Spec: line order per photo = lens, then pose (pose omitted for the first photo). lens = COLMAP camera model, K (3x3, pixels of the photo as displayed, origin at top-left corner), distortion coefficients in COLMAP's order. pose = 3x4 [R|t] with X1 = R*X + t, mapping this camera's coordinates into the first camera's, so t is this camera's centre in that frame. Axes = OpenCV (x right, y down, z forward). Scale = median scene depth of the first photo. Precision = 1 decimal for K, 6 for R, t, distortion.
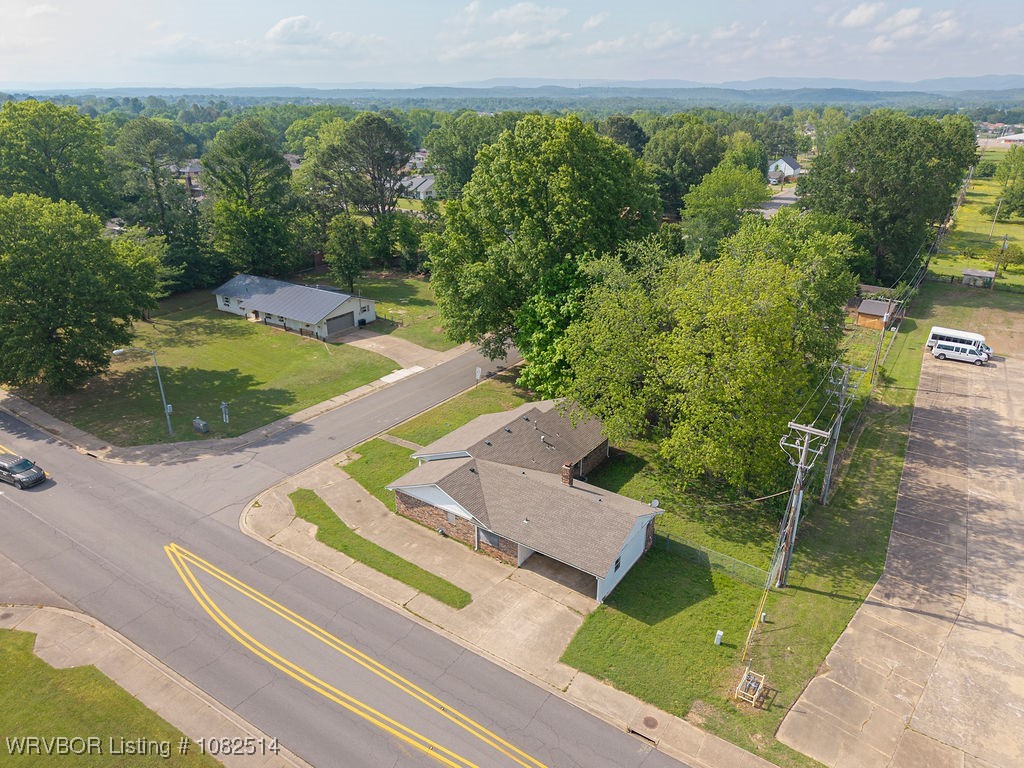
lens RADIAL K [[695.8, 0, 512.2], [0, 695.8, 368.2], [0, 0, 1]] dist [0.021399, -0.019957]
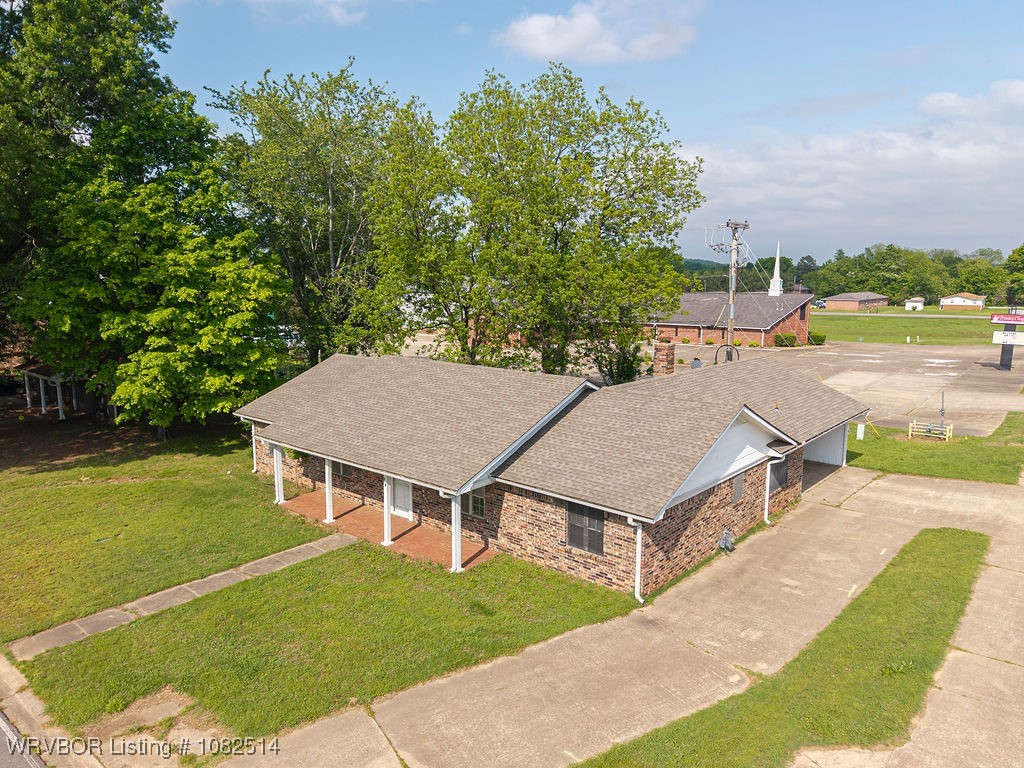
lens RADIAL K [[695.8, 0, 512.2], [0, 695.8, 368.2], [0, 0, 1]] dist [0.021399, -0.019957]
pose [[0.105226, -0.134474, 0.985314, -0.394293], [0.350743, 0.932160, 0.089762, 0.049988], [-0.930541, 0.336147, 0.145253, 0.814772]]
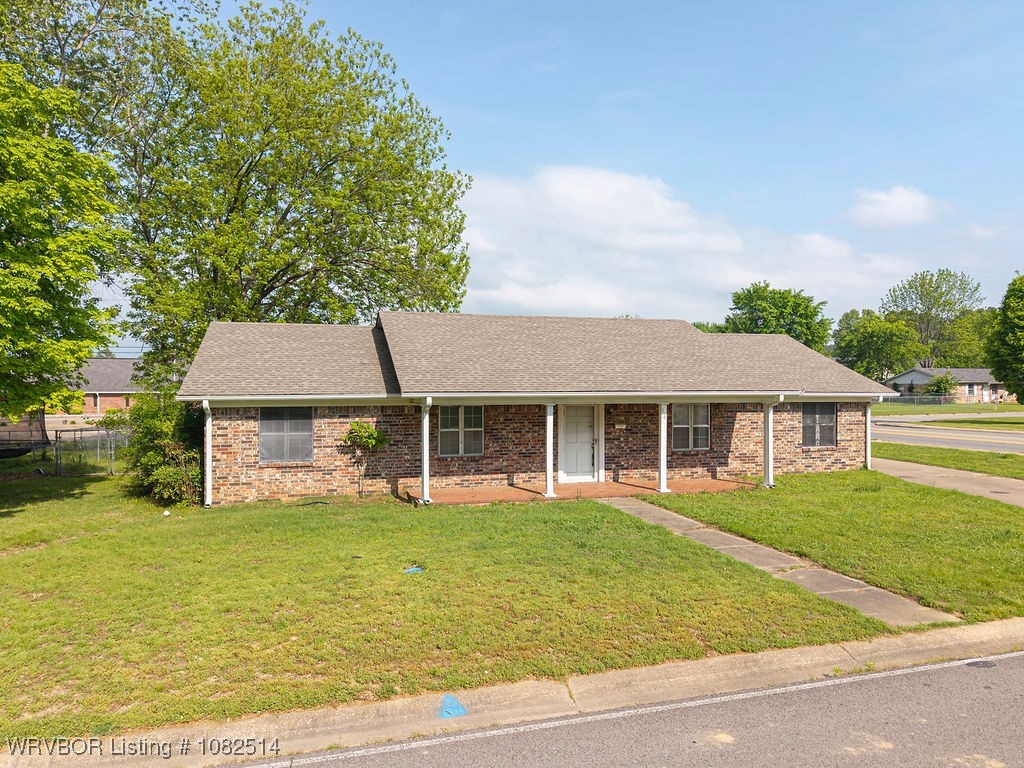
lens RADIAL K [[691.0, 0, 512.9], [0, 691.0, 389.0], [0, 0, 1]] dist [0.033038, -0.031824]
pose [[-0.769646, -0.009481, 0.638400, -0.216421], [0.222198, 0.933408, 0.281740, 0.011182], [-0.598559, 0.358691, -0.716287, 1.152325]]
